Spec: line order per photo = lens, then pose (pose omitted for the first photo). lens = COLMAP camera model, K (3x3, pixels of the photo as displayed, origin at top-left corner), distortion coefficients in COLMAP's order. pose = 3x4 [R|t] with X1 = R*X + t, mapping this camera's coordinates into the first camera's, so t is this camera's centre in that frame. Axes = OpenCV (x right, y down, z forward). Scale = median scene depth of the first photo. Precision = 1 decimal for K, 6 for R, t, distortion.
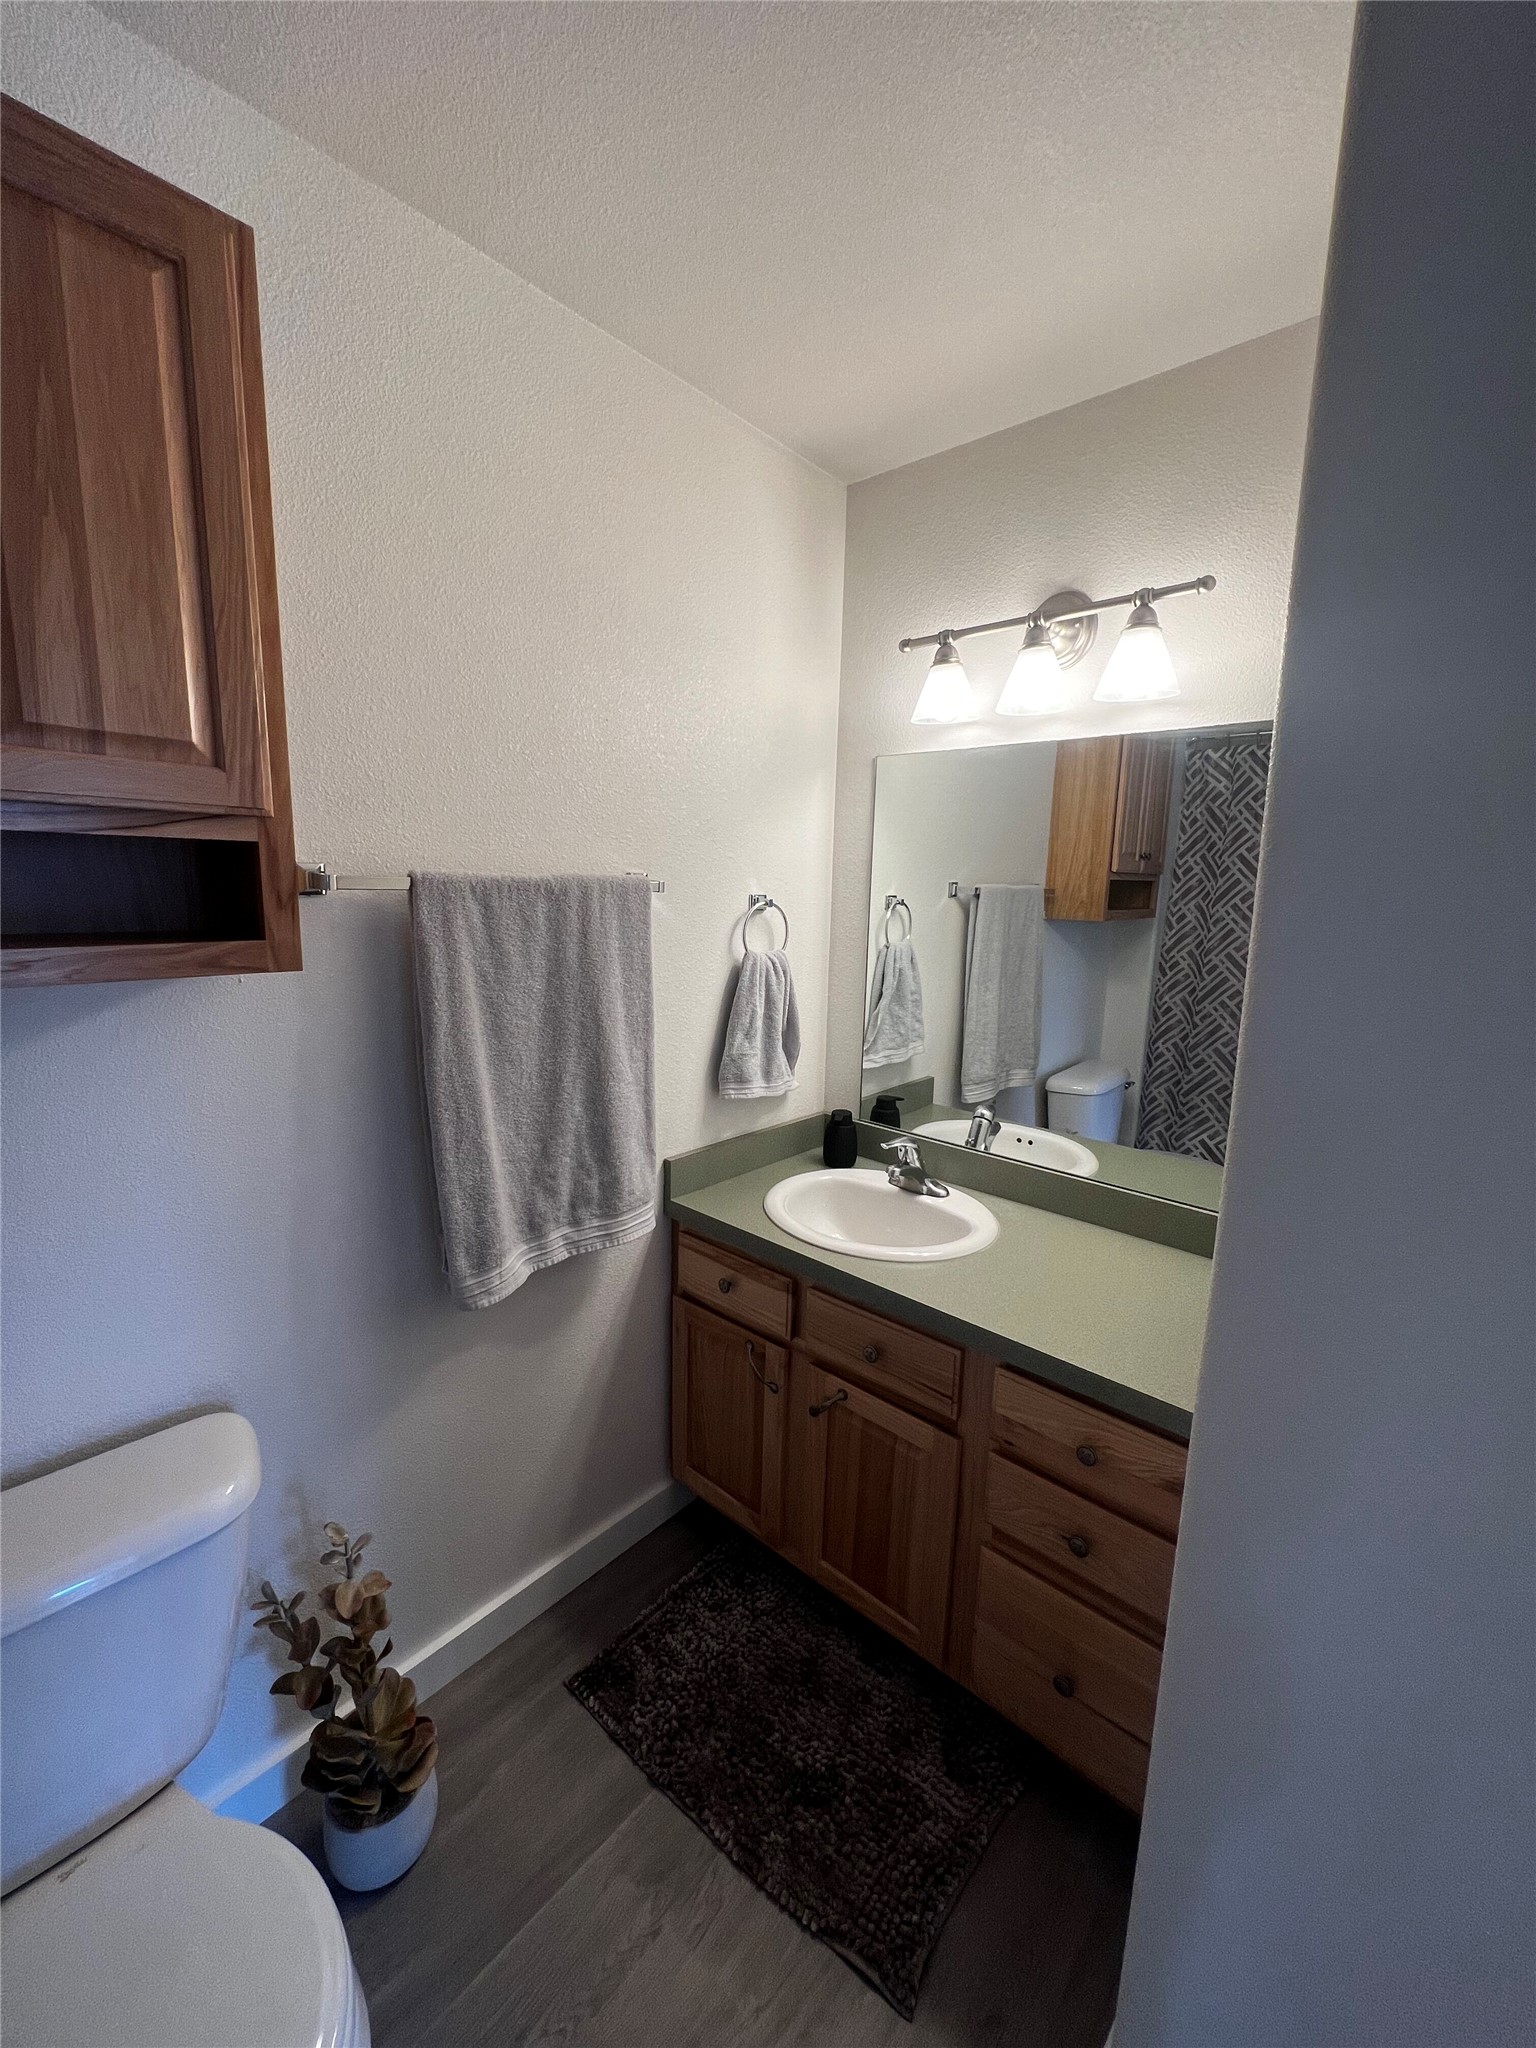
lens RADIAL K [[814.6, 0, 767.2], [0, 814.6, 1025.3], [0, 0, 1]] dist [-0.002739, 0.000482]
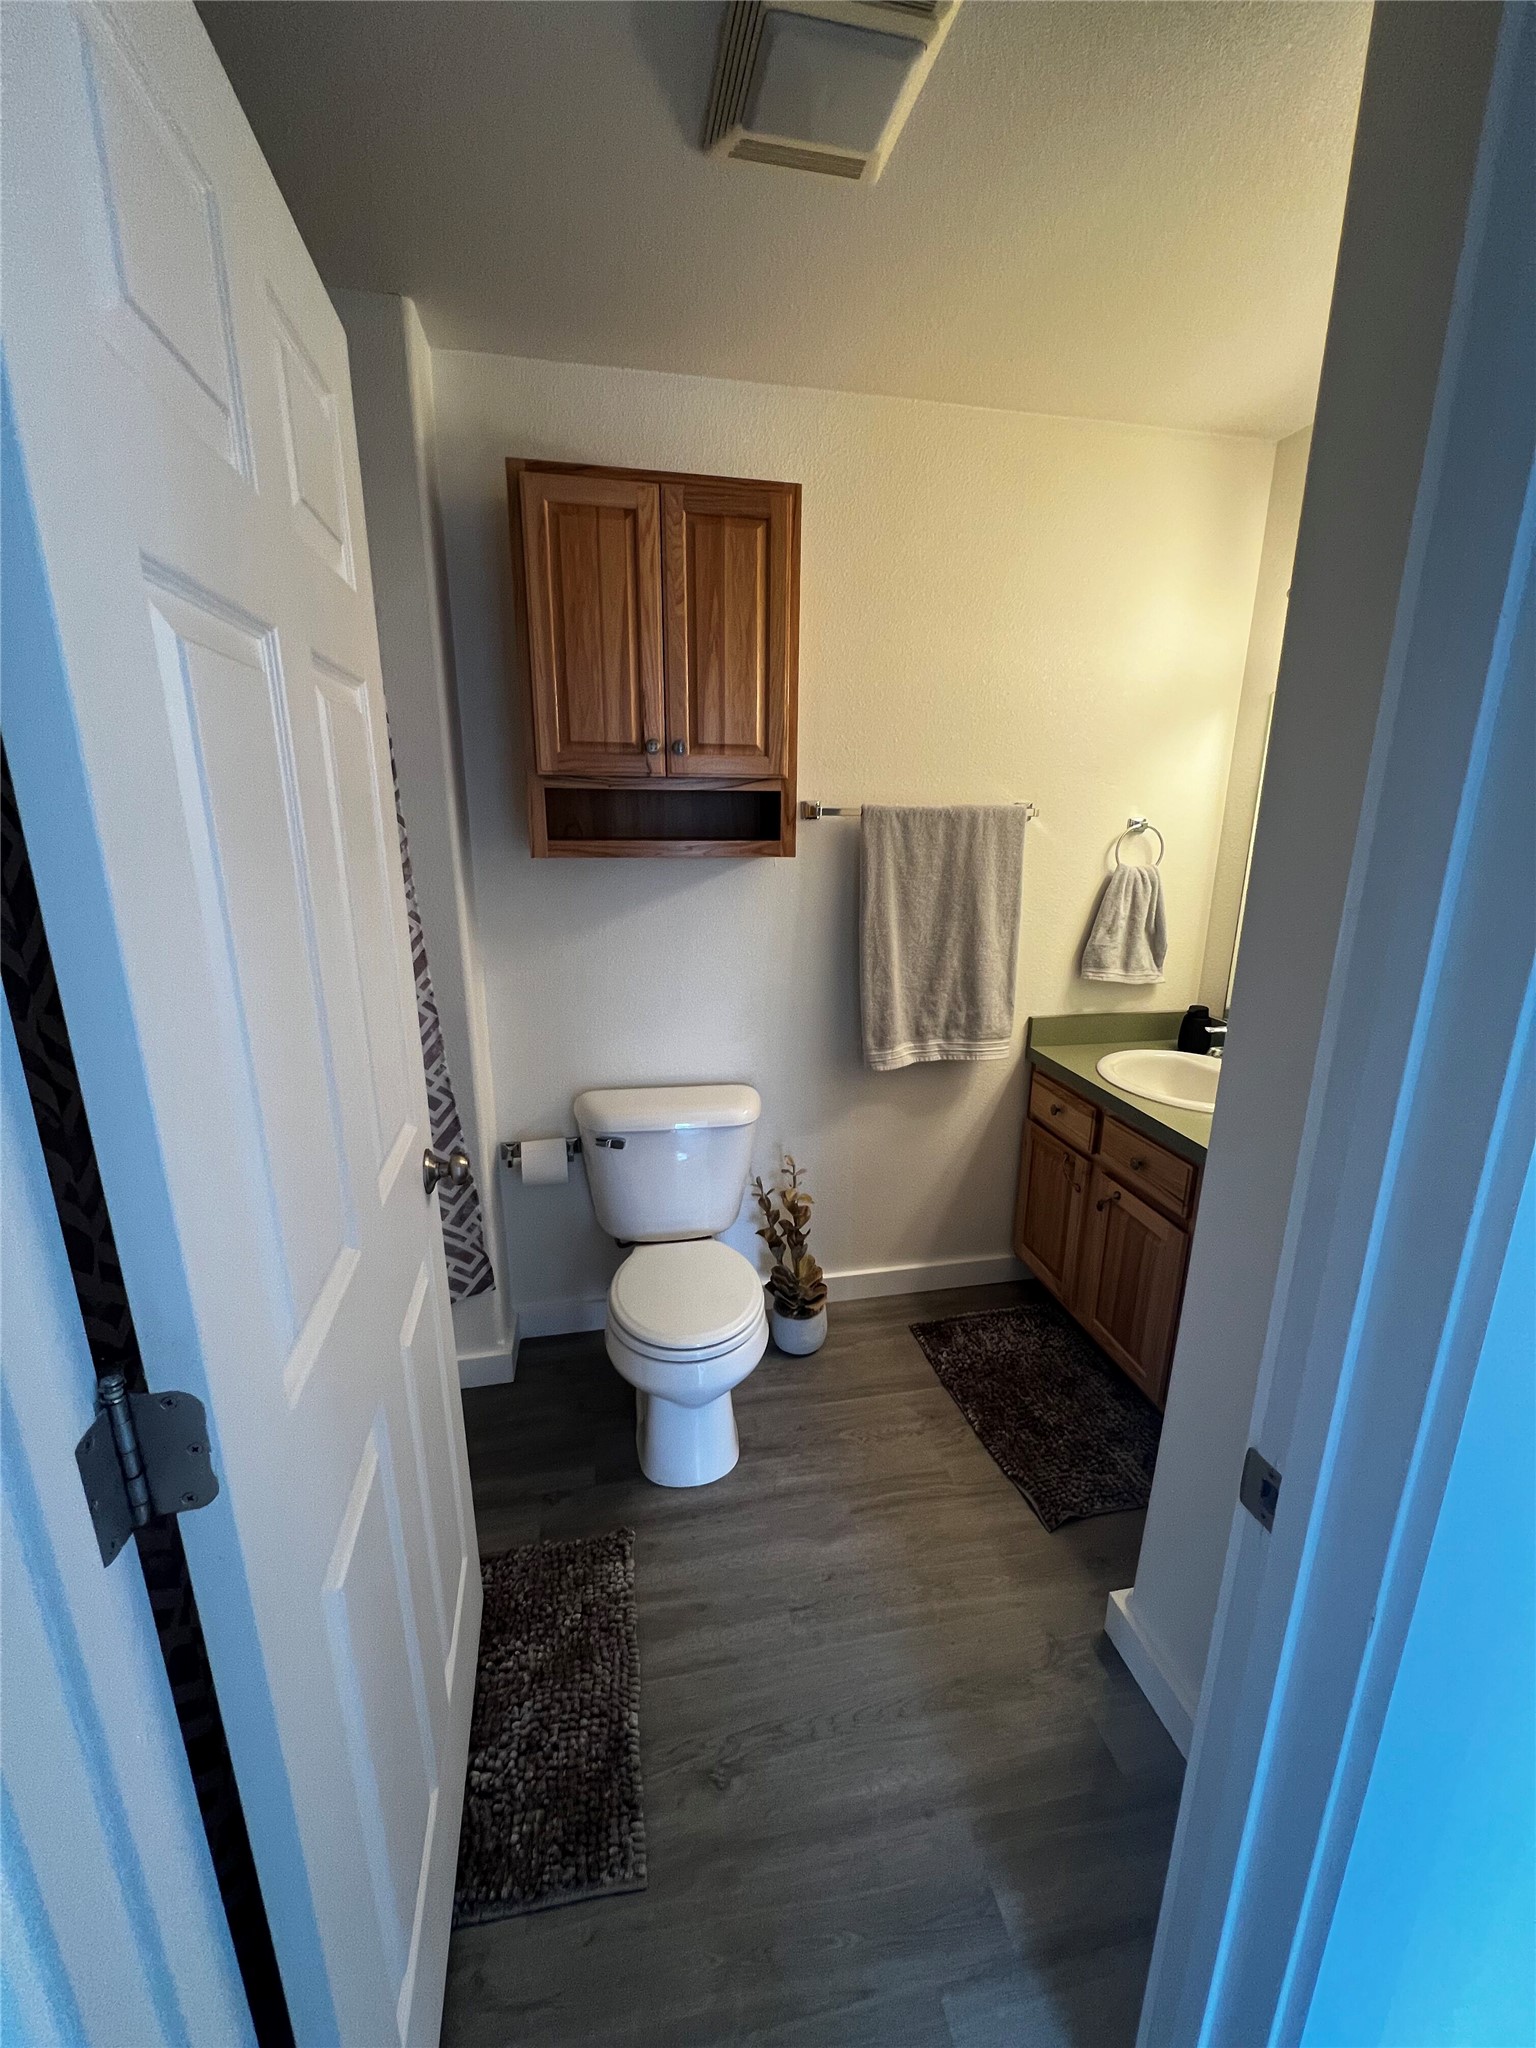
lens RADIAL K [[814.6, 0, 781.8], [0, 814.6, 1036.2], [0, 0, 1]] dist [-0.002739, 0.000482]
pose [[0.802716, 0.144298, -0.578640, 0.408118], [-0.091215, 0.988576, 0.119988, 0.086261], [0.589344, -0.043536, 0.806708, -0.424670]]
